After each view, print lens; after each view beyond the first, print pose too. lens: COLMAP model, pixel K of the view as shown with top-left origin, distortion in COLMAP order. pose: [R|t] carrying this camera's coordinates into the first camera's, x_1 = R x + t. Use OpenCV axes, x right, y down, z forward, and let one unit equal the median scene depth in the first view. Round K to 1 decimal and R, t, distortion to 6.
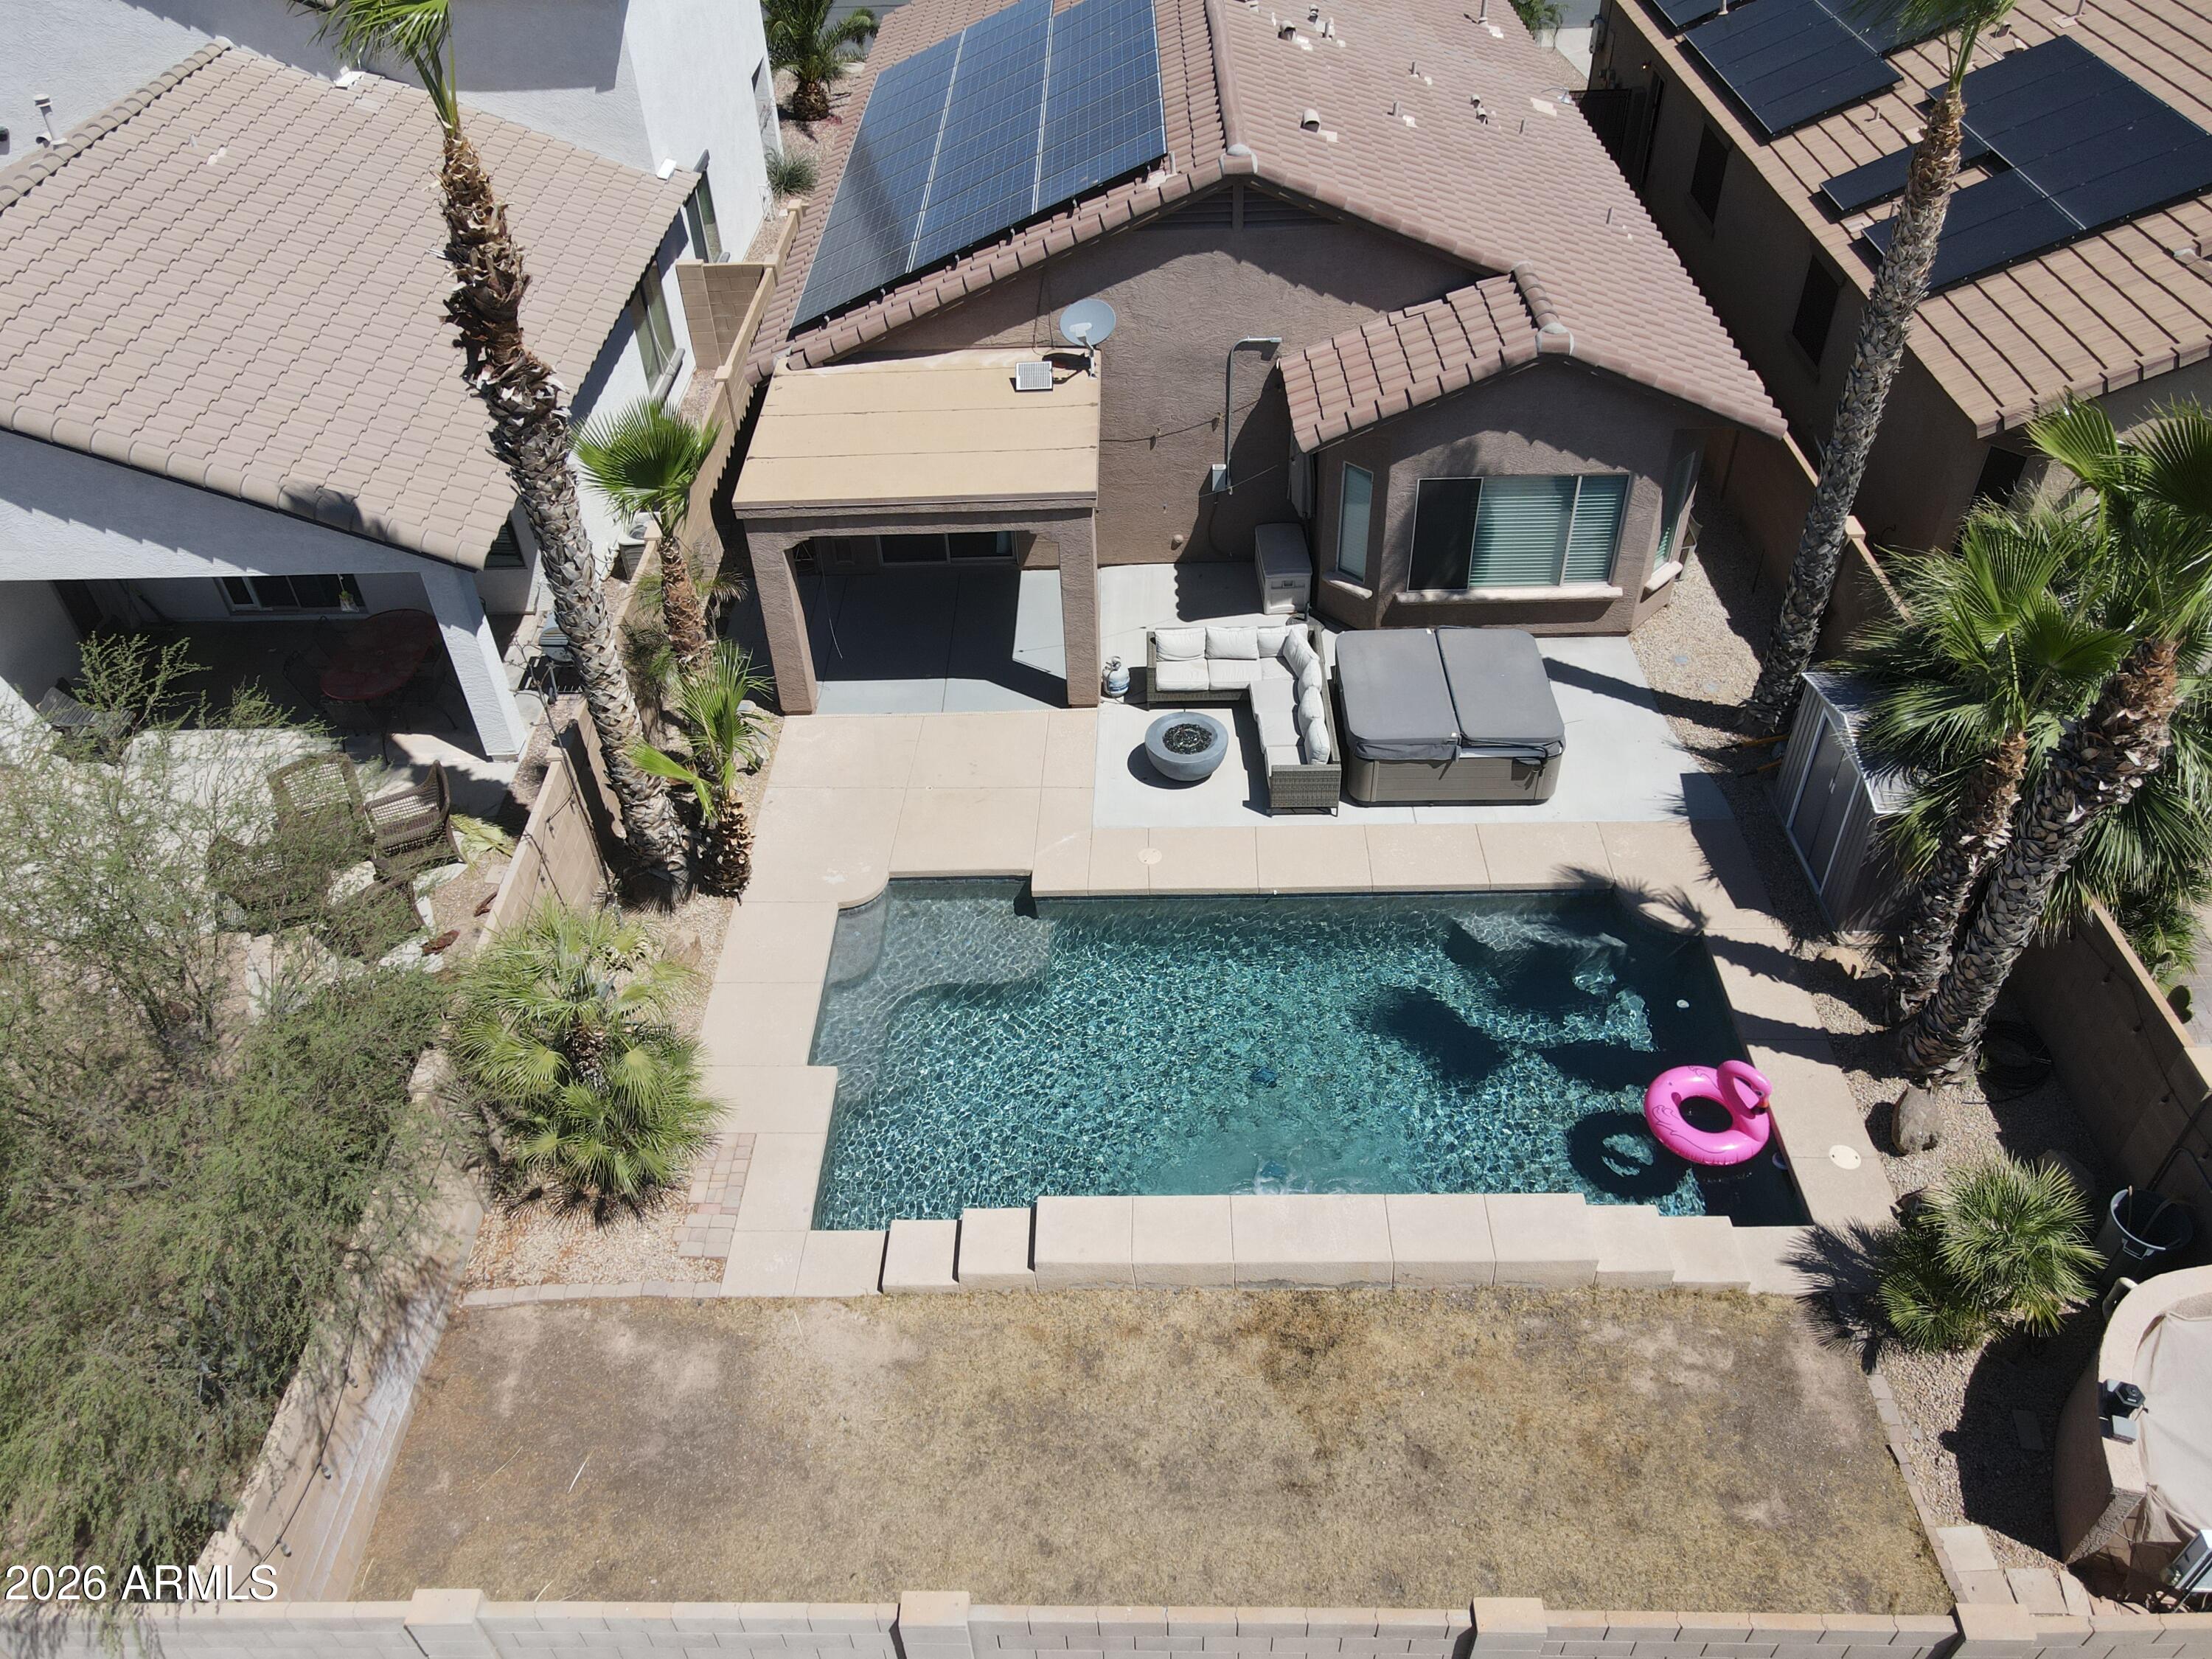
lens RADIAL K [[1629.1, 0, 1109.3], [0, 1629.1, 840.9], [0, 0, 1]] dist [0.001557, 0.022255]
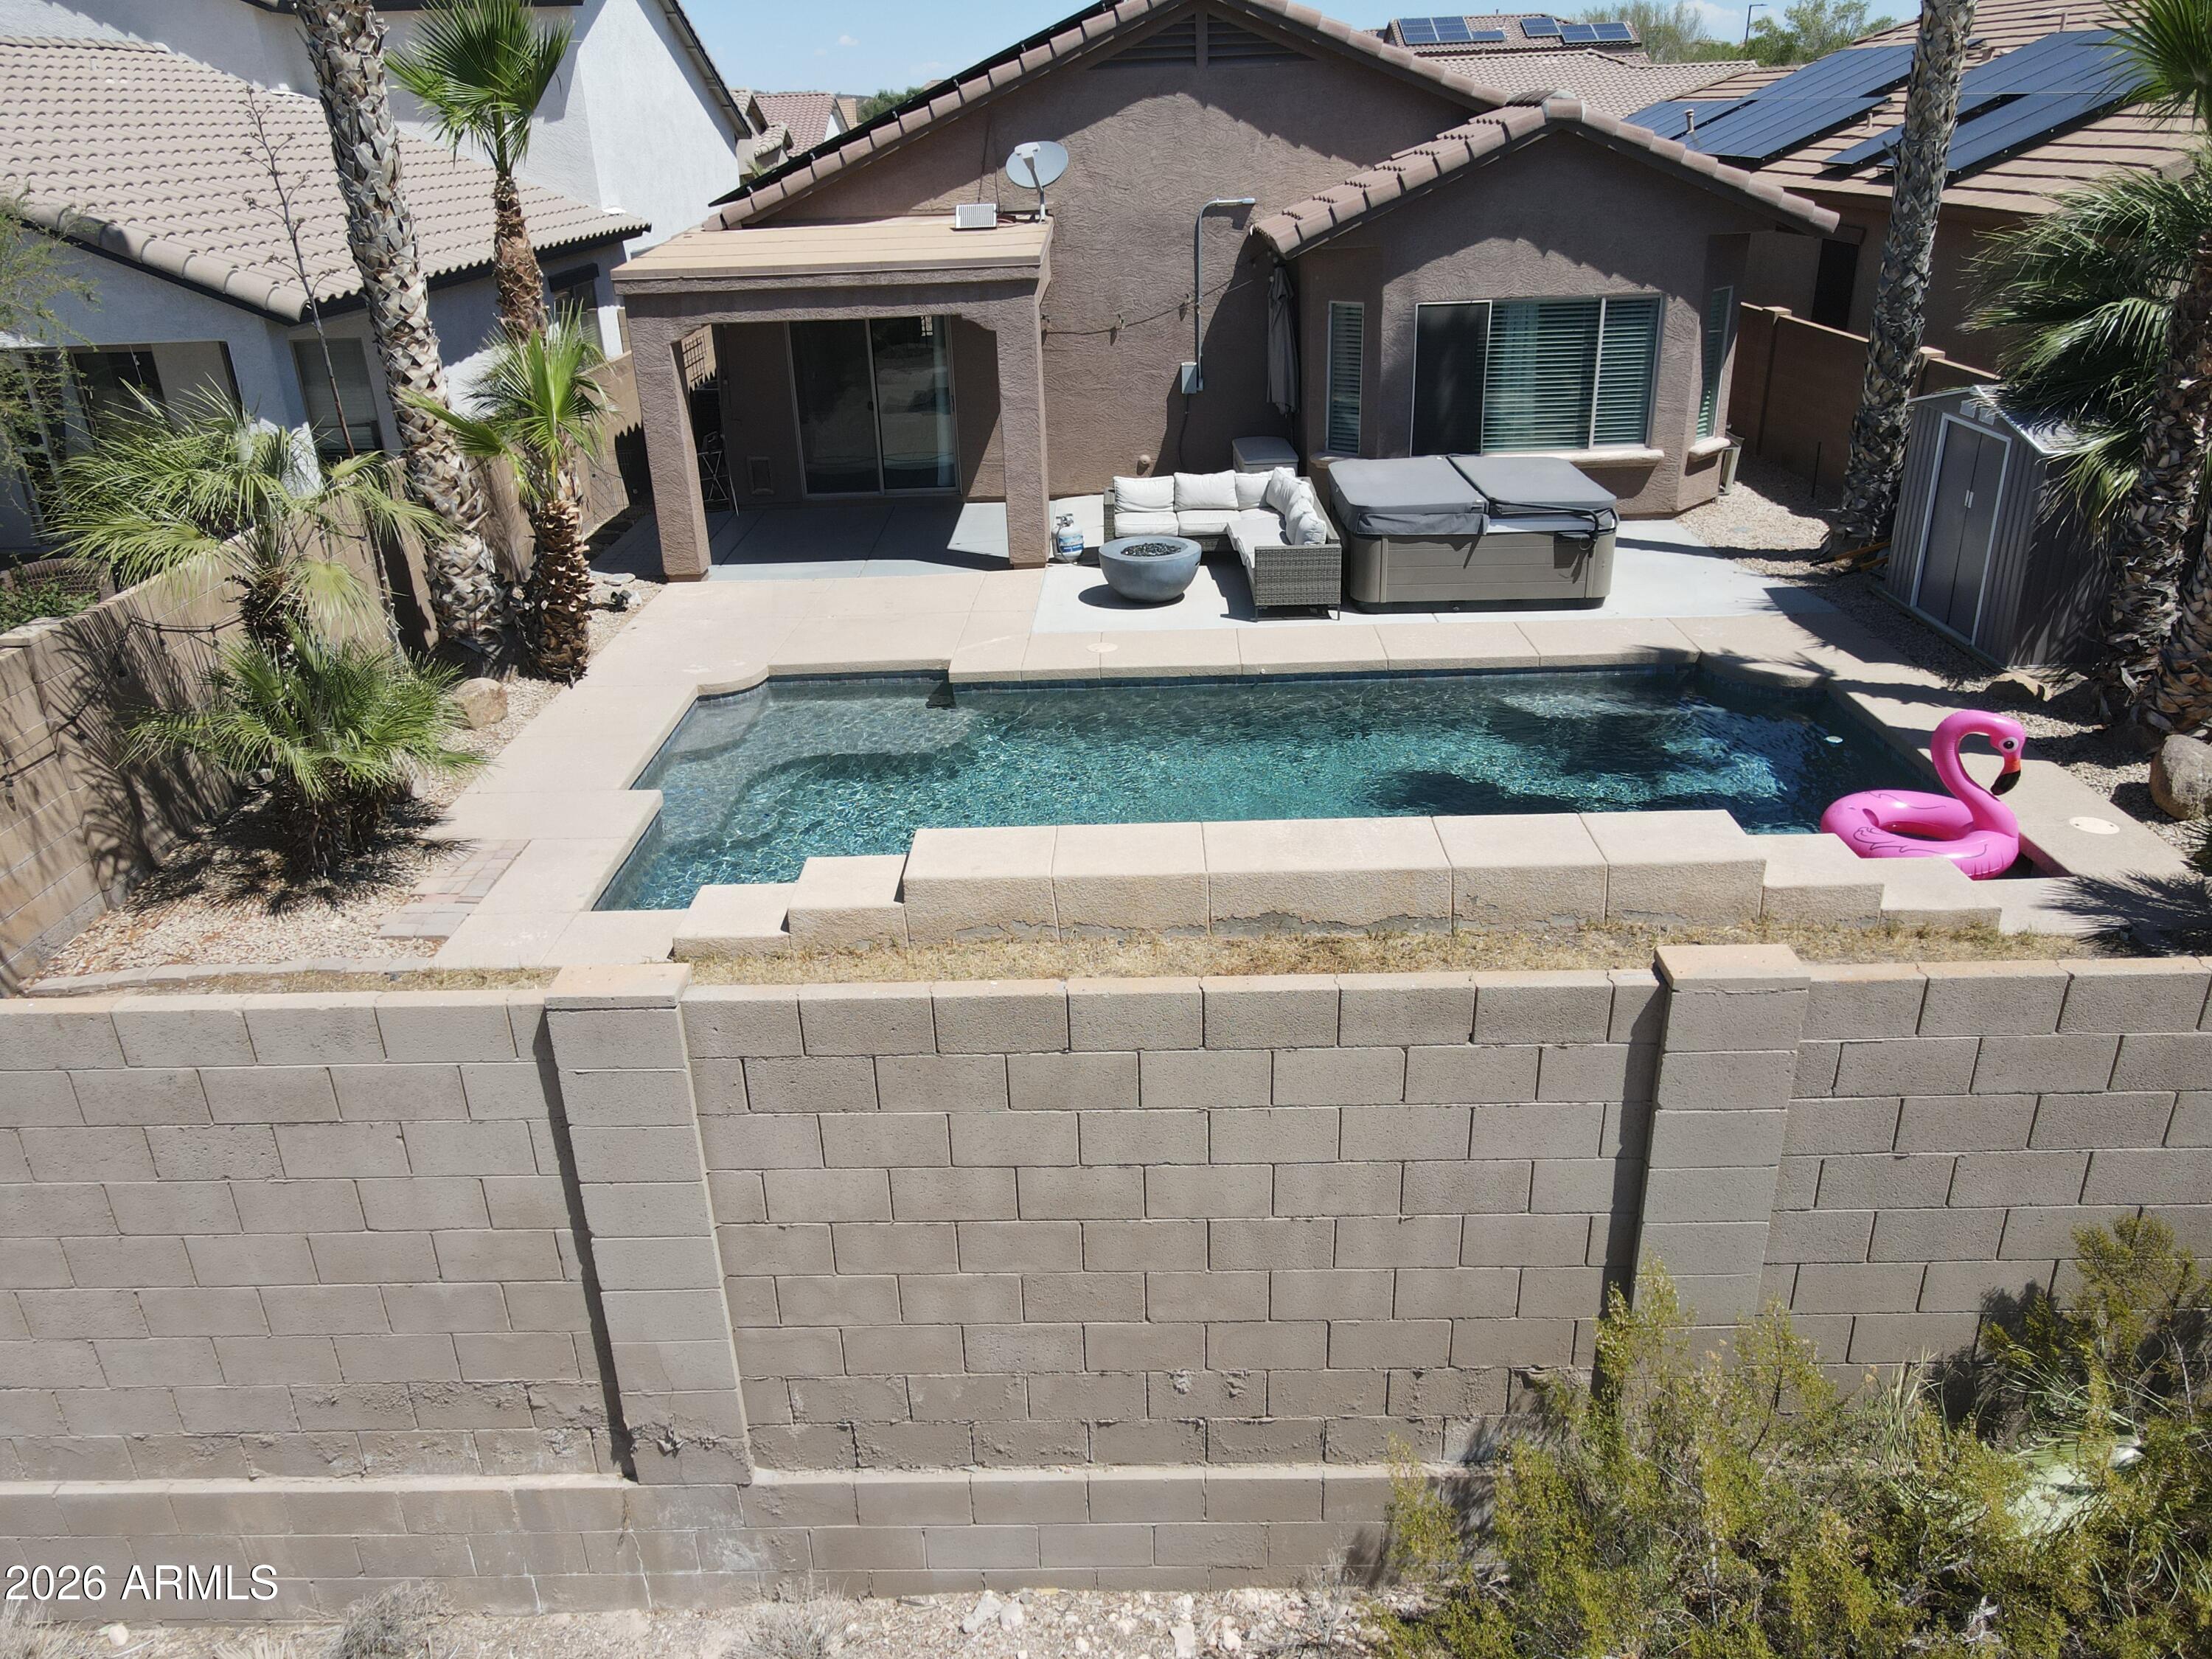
lens RADIAL K [[1629.1, 0, 1107.9], [0, 1629.1, 834.1], [0, 0, 1]] dist [0.001557, 0.022255]
pose [[0.999998, -0.001905, 0.000325, 0.027302], [0.001916, 0.955726, -0.294252, 0.327101], [0.000250, 0.294252, 0.955728, 0.278068]]
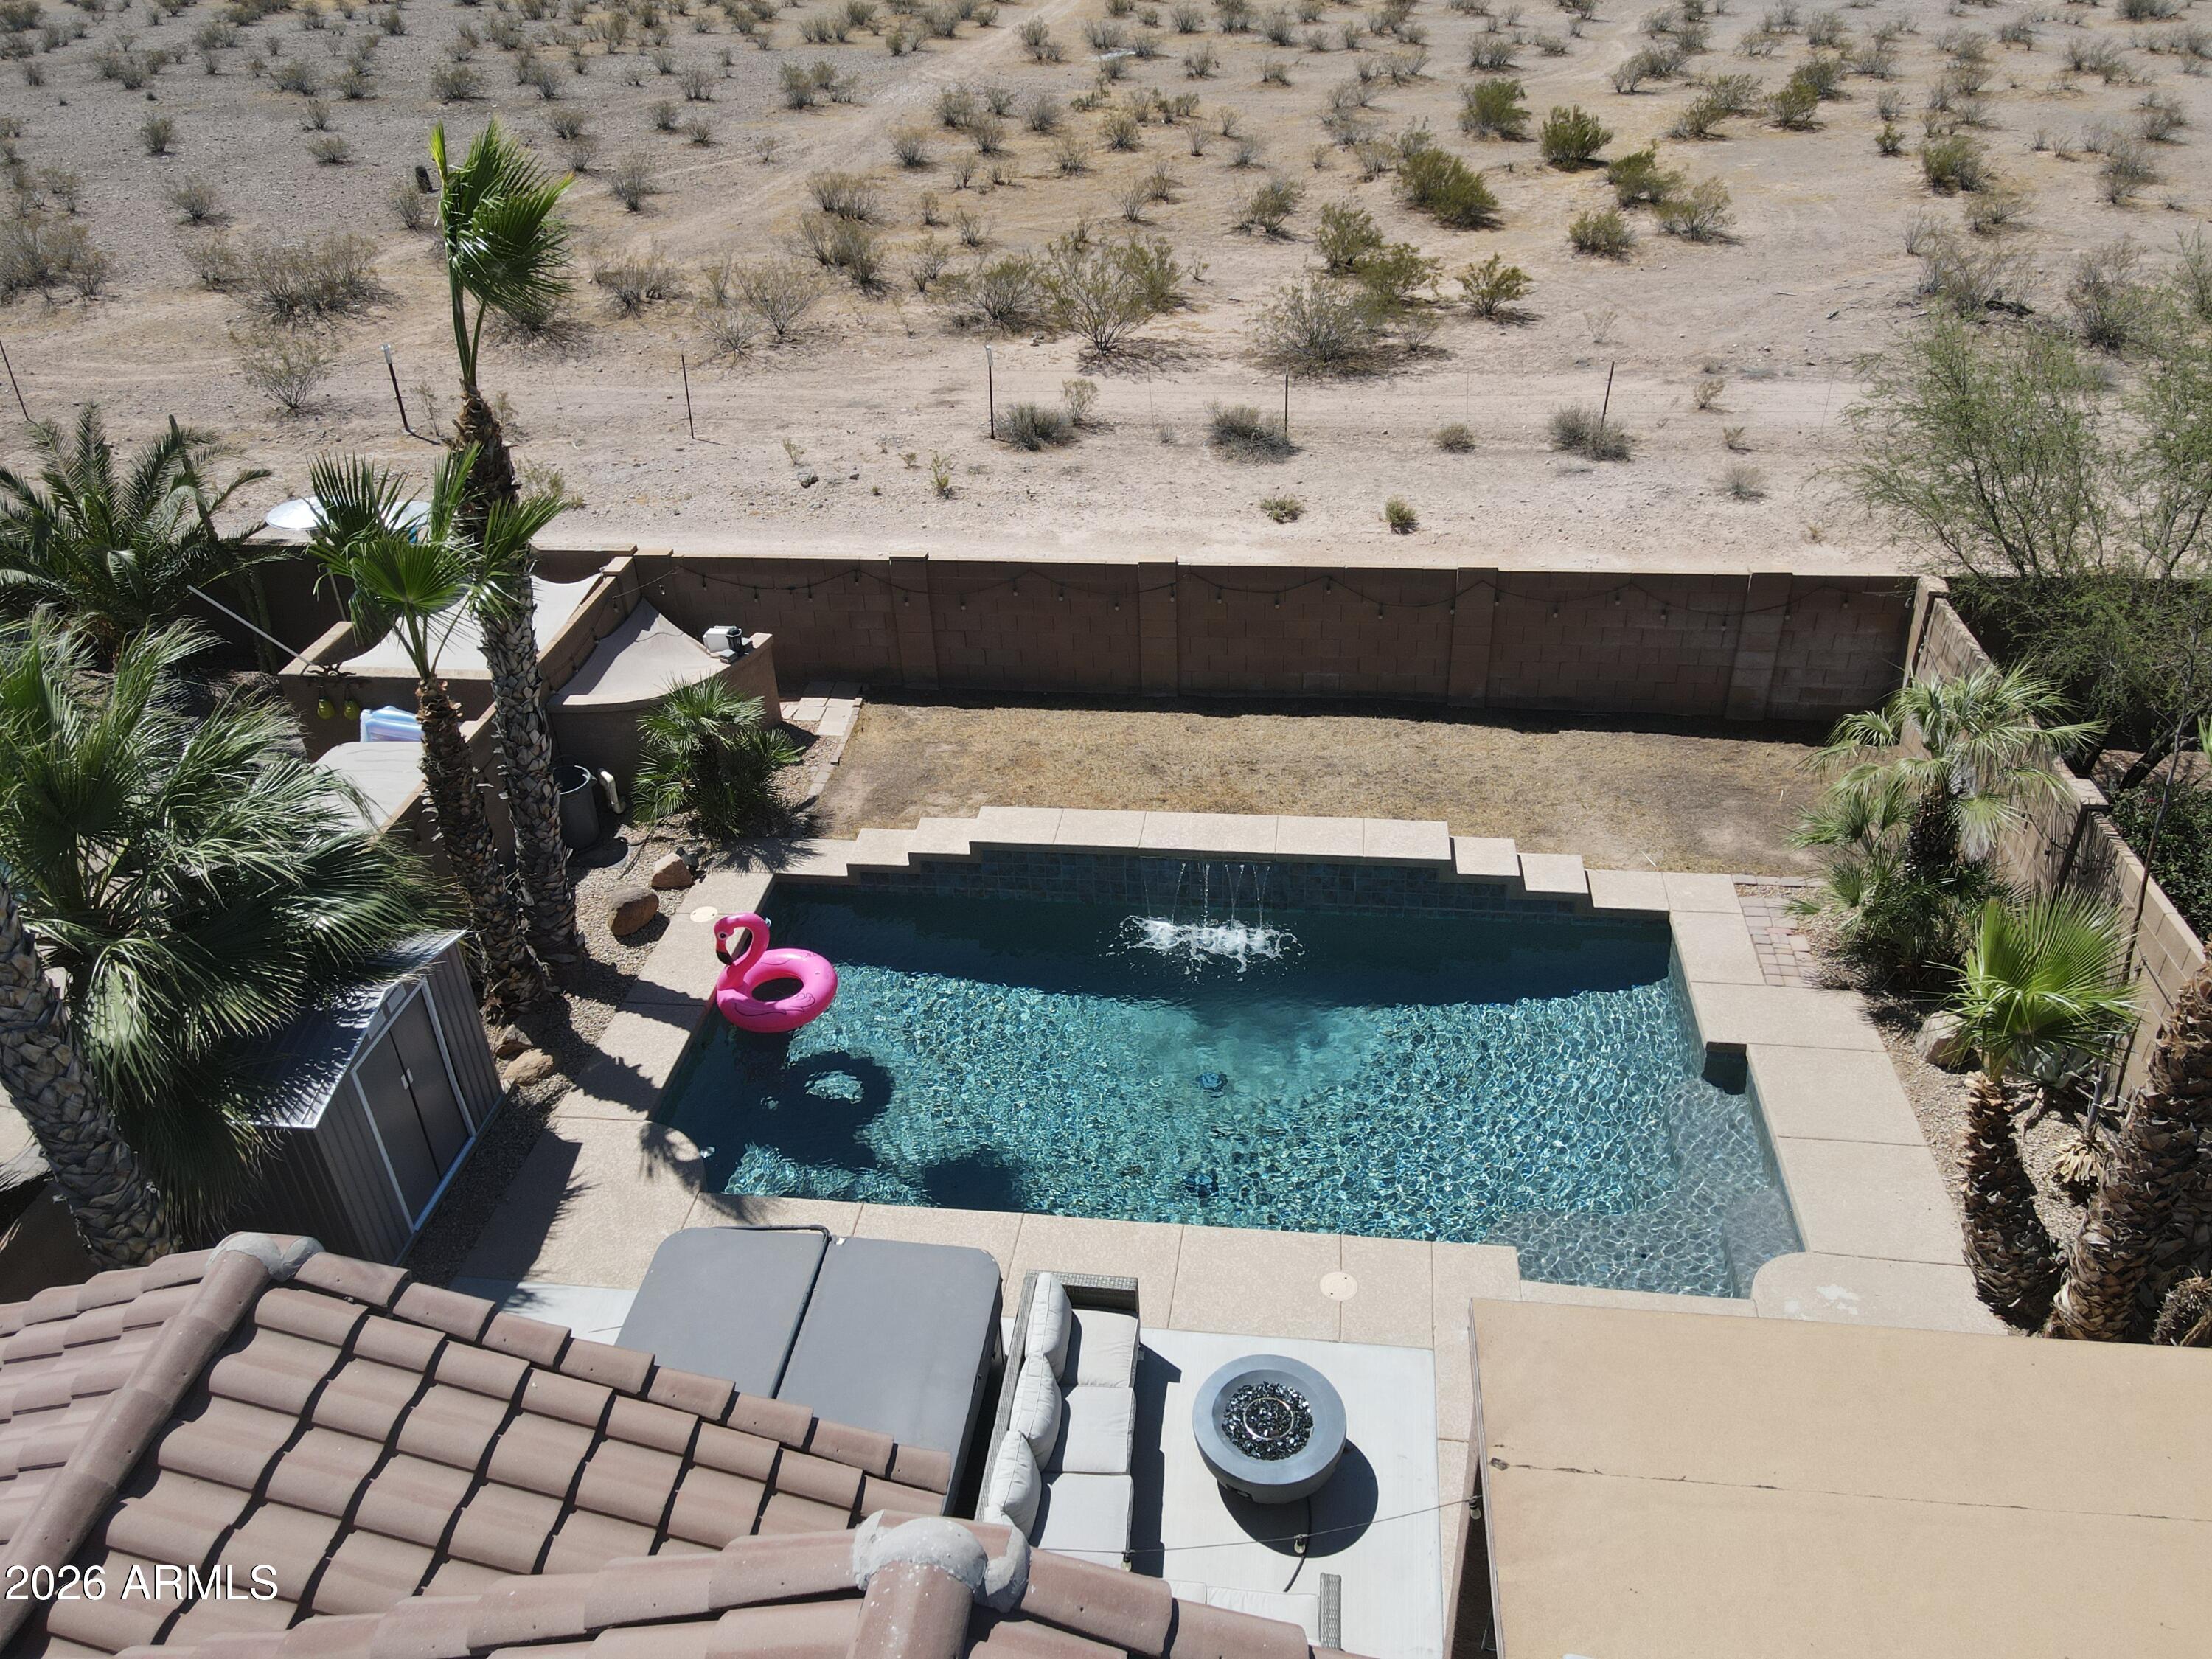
lens RADIAL K [[1629.1, 0, 1101.7], [0, 1629.1, 831.7], [0, 0, 1]] dist [0.001557, 0.022255]
pose [[-0.990455, 0.001917, 0.137826, 0.028382], [0.132932, 0.277733, 0.951417, -0.677433], [-0.036455, 0.960656, -0.275336, 1.012925]]
